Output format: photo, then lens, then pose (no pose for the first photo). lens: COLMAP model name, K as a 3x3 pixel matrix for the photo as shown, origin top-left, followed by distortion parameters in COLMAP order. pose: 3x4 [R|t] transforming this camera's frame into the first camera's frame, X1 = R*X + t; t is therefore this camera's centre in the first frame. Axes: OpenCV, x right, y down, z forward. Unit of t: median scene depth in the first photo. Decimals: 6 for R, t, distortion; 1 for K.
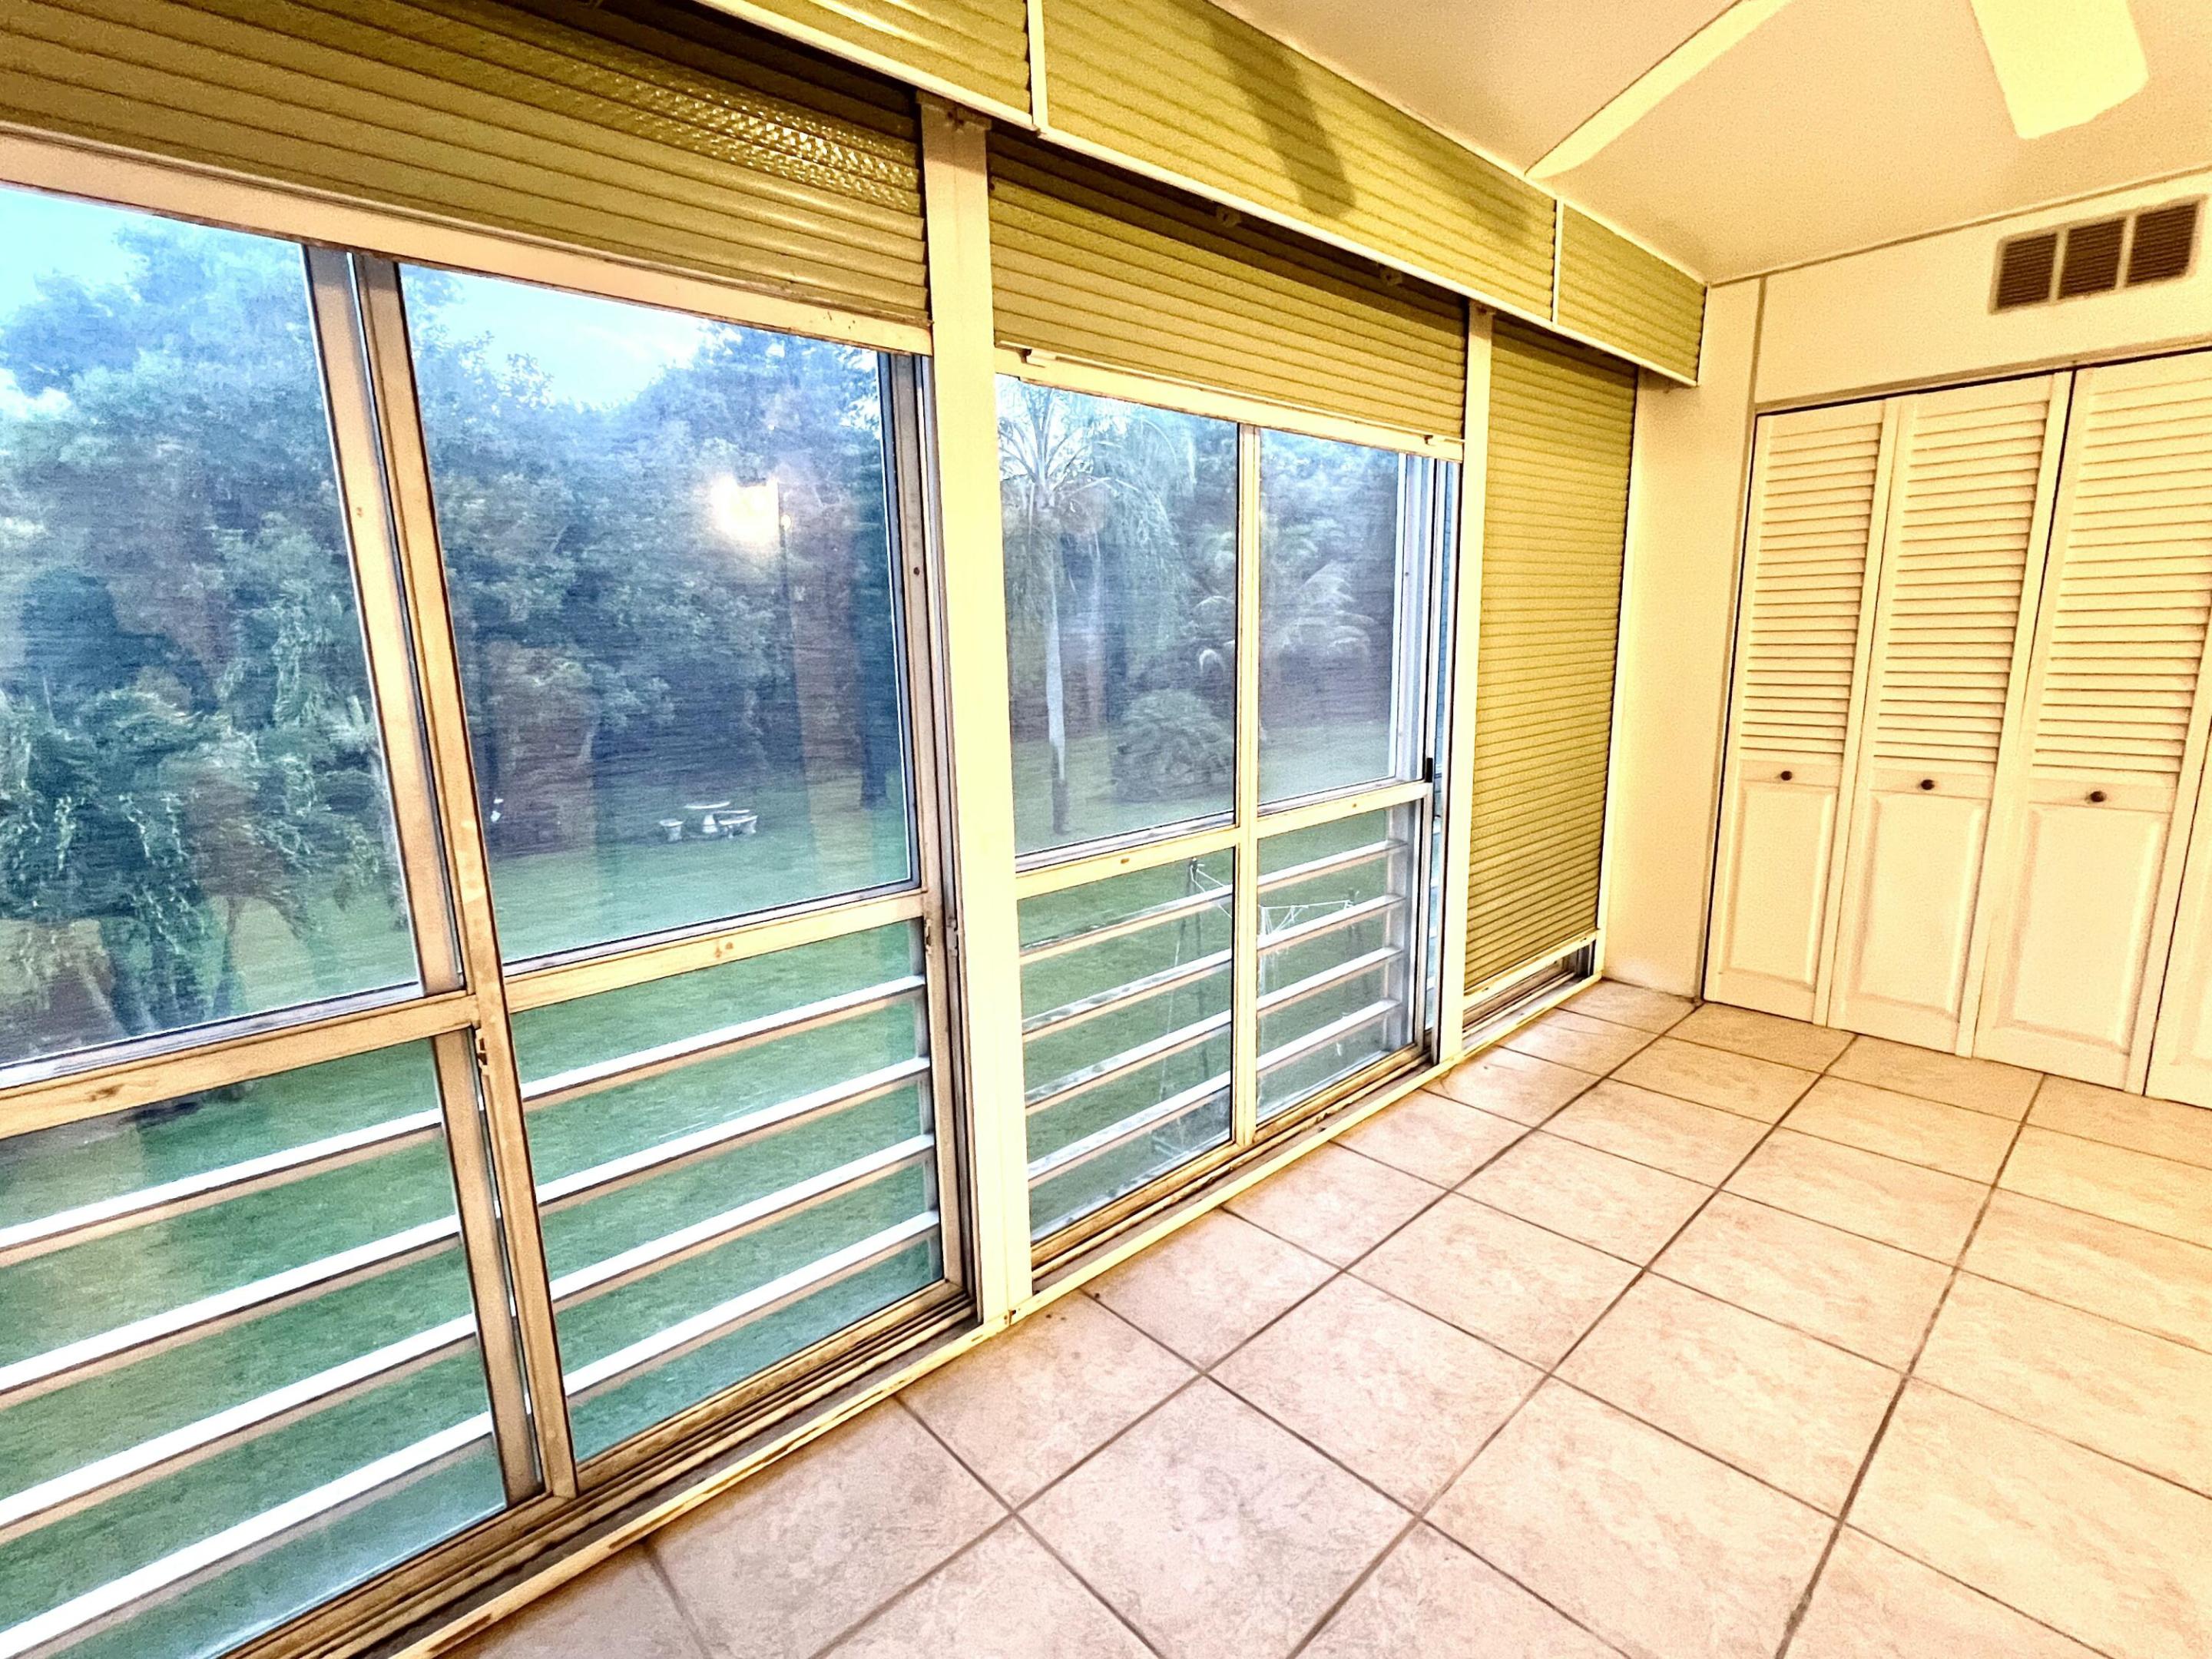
lens RADIAL K [[1035.6, 0, 1099.9], [0, 1035.6, 838.1], [0, 0, 1]] dist [-0.002908, 0.000516]
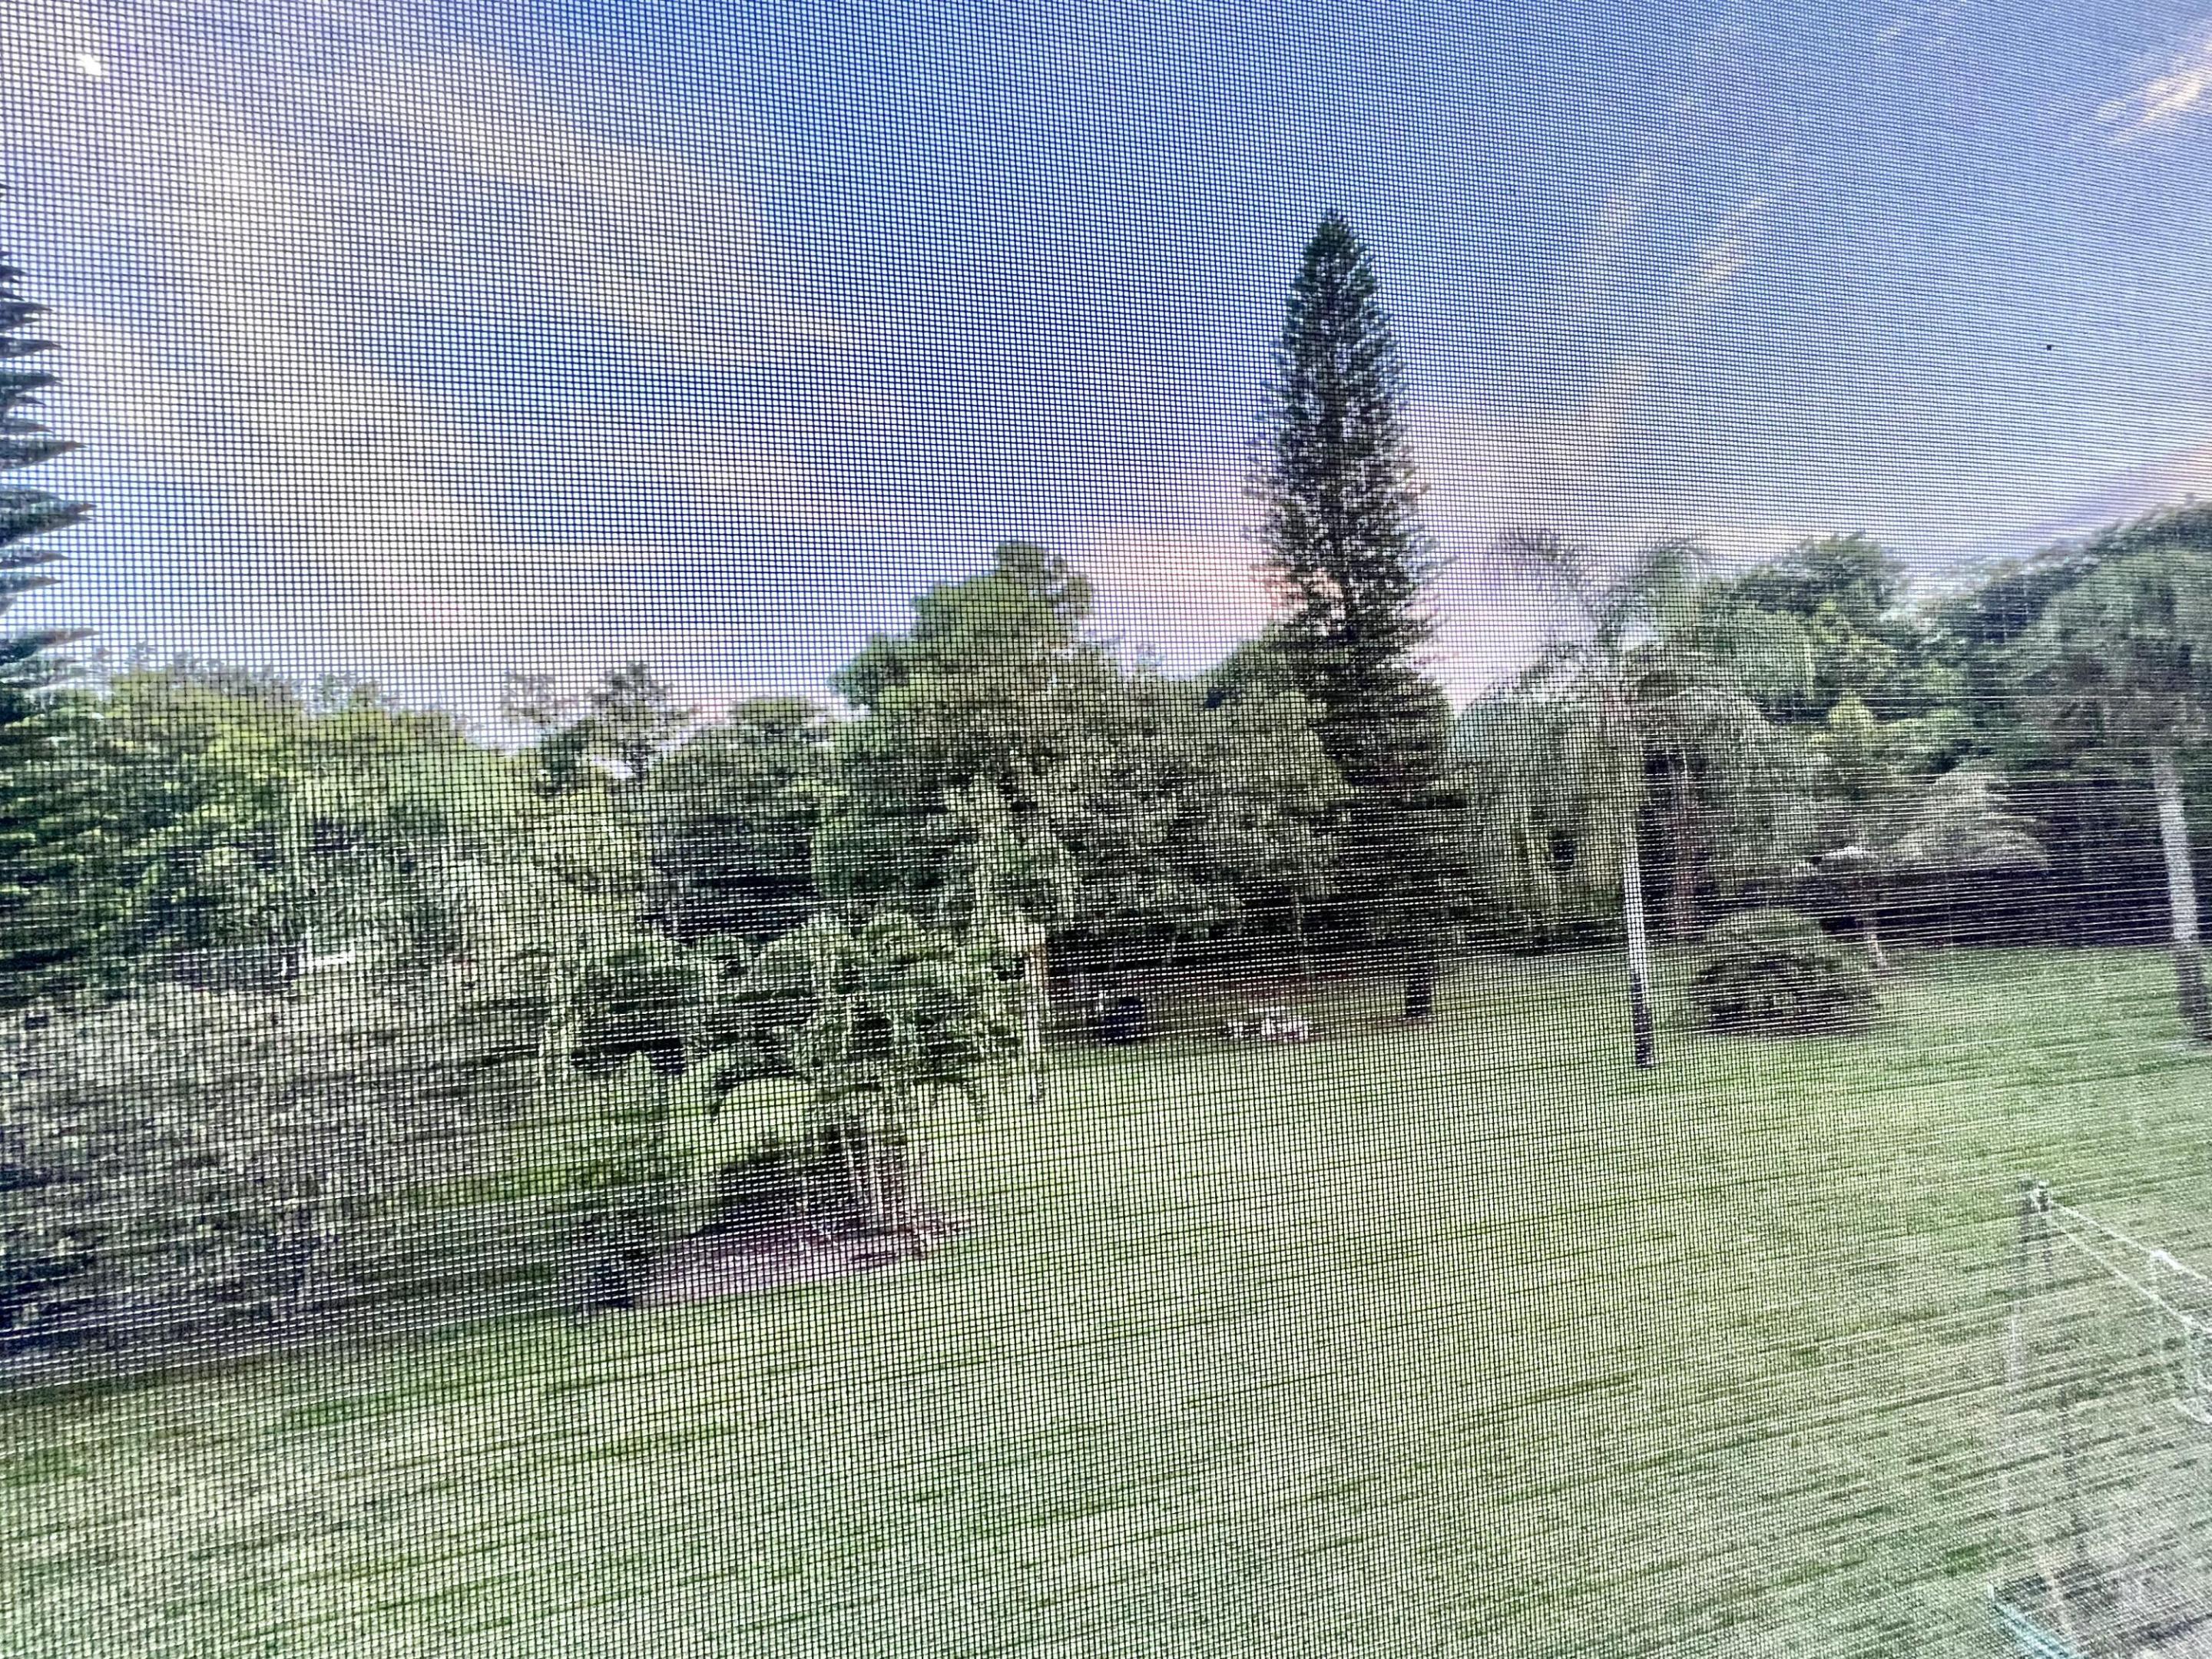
lens RADIAL K [[925.7, 0, 1091.9], [0, 925.7, 834.4], [0, 0, 1]] dist [0.002168, -0.000980]
pose [[0.871173, -0.024540, -0.490362, -0.399952], [-0.077369, 0.979410, -0.186466, -0.118324], [0.484841, 0.200383, 0.851337, 0.274779]]
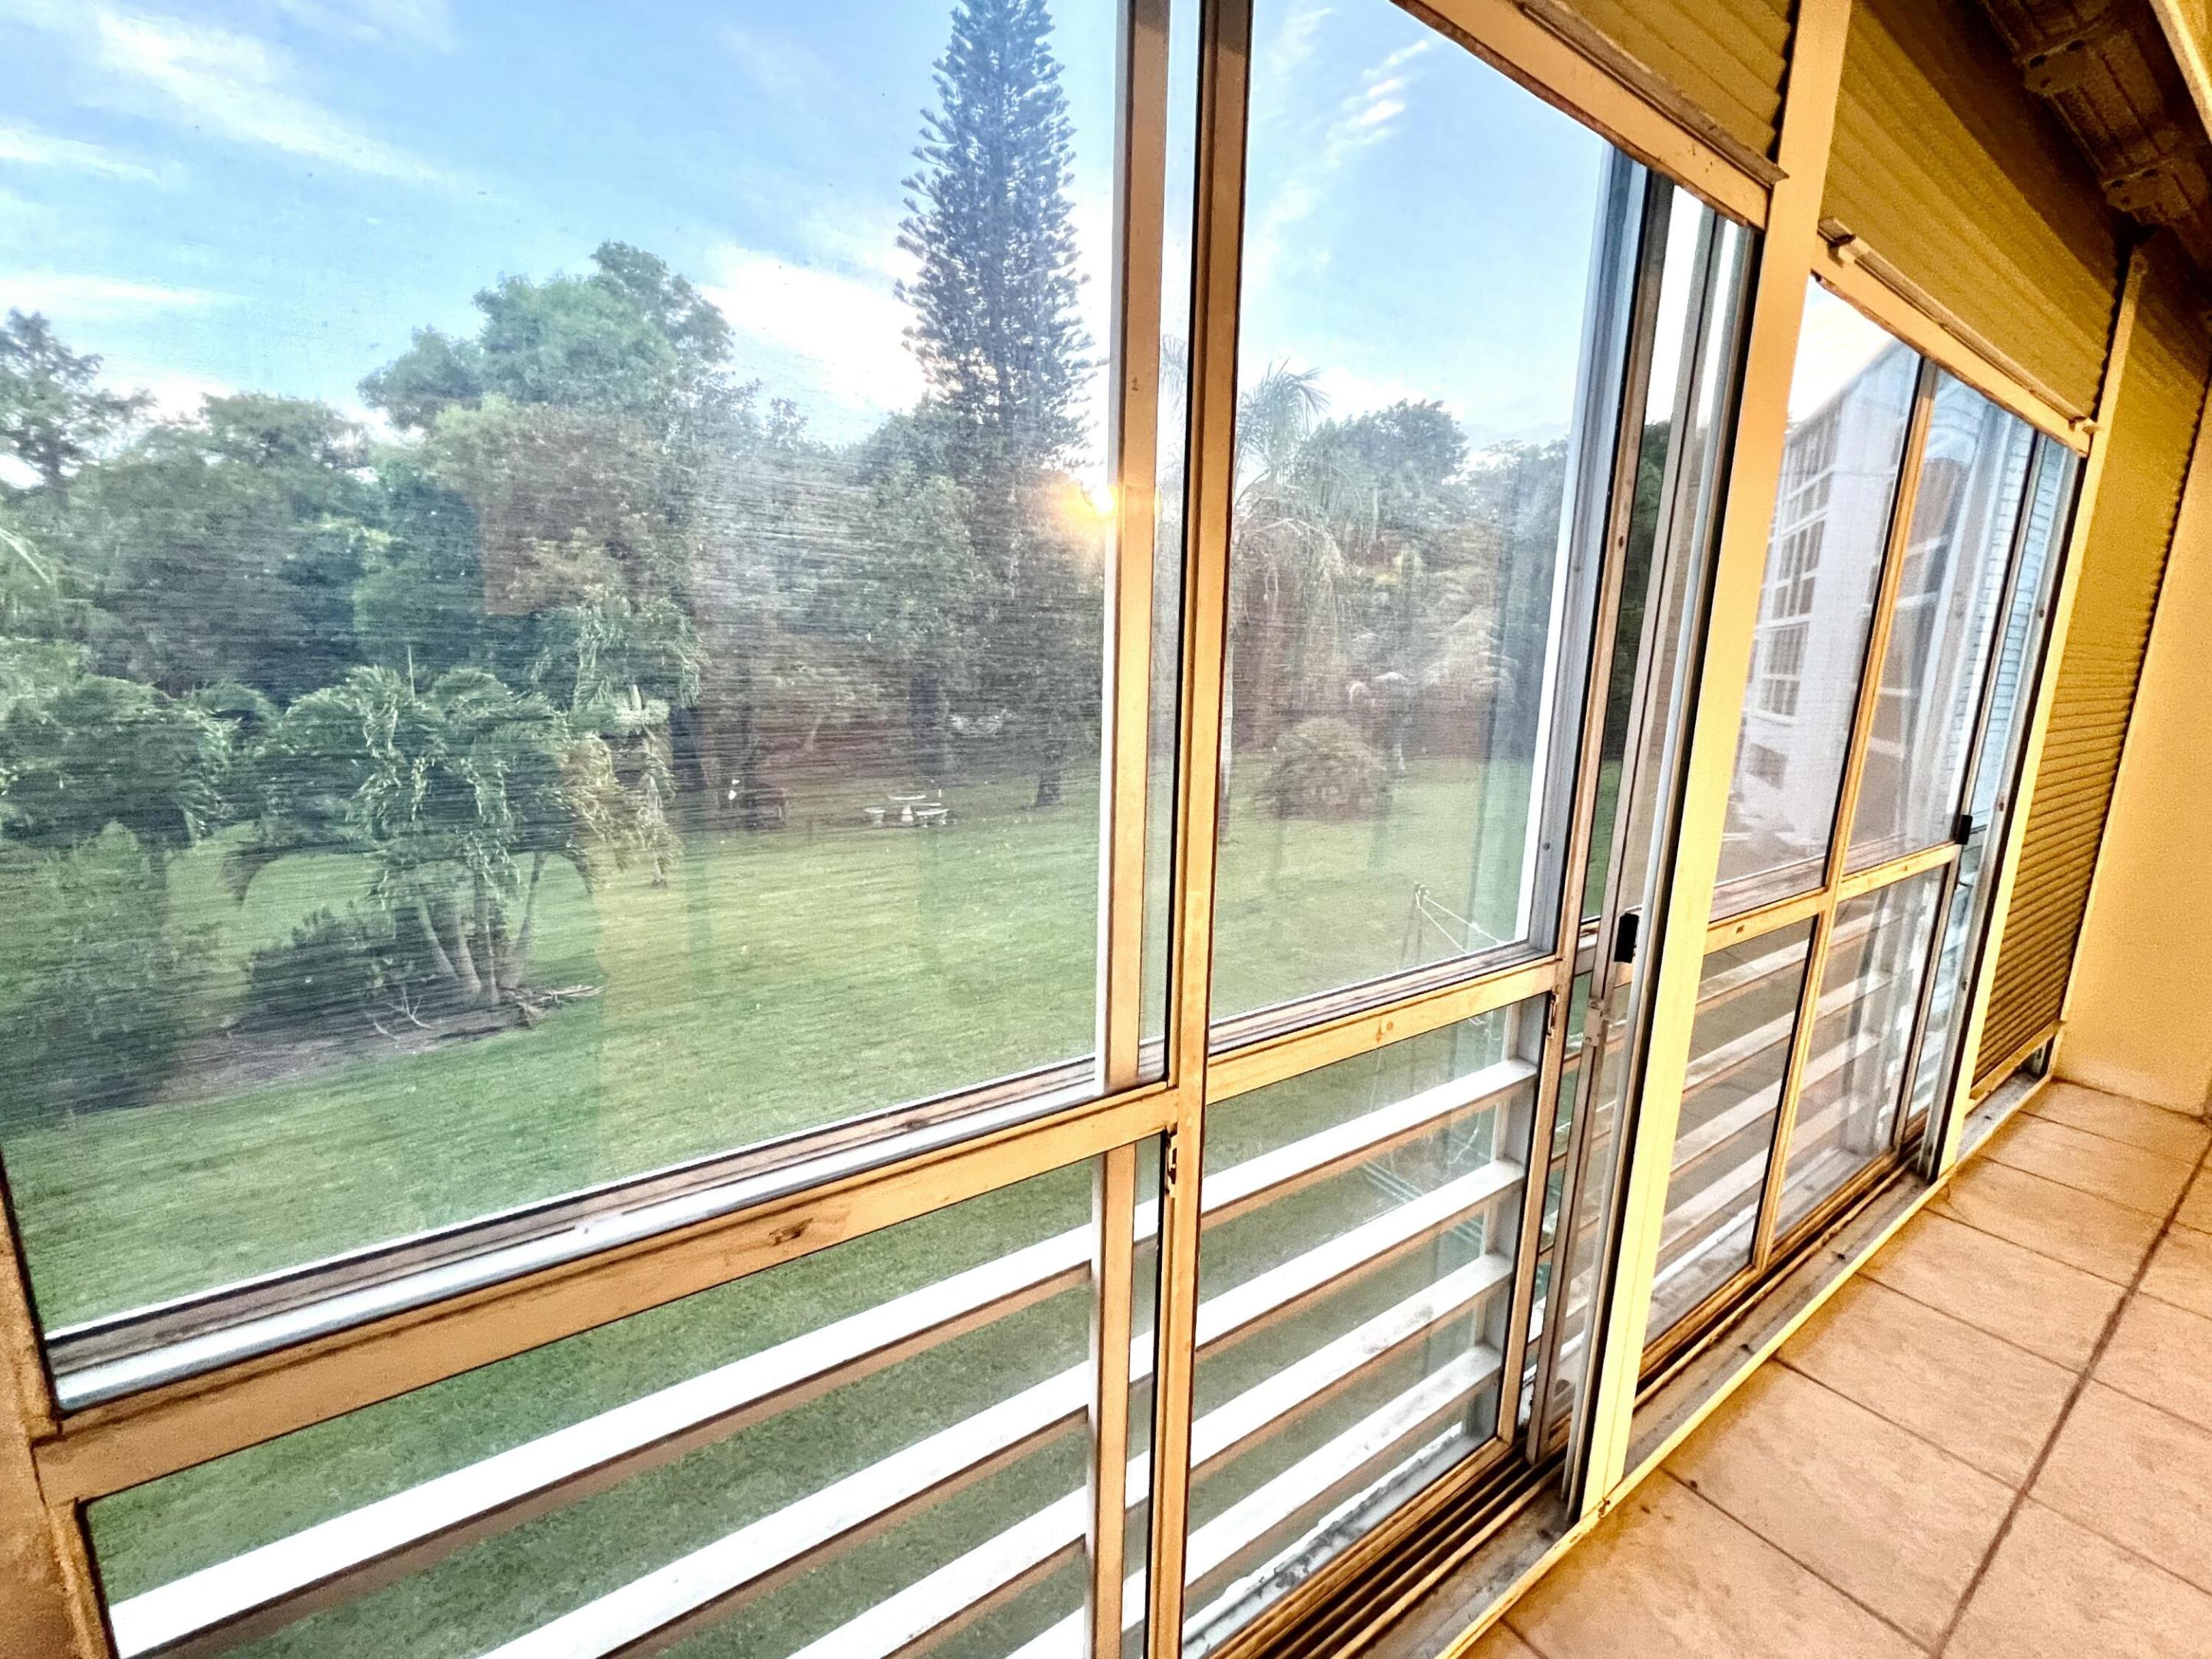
lens RADIAL K [[925.7, 0, 1098.1], [0, 925.7, 833.2], [0, 0, 1]] dist [0.002168, -0.000980]
pose [[0.988892, 0.069683, -0.131293, -0.257617], [-0.071128, 0.997447, -0.006348, -0.007101], [0.130516, 0.015616, 0.991323, 0.157243]]
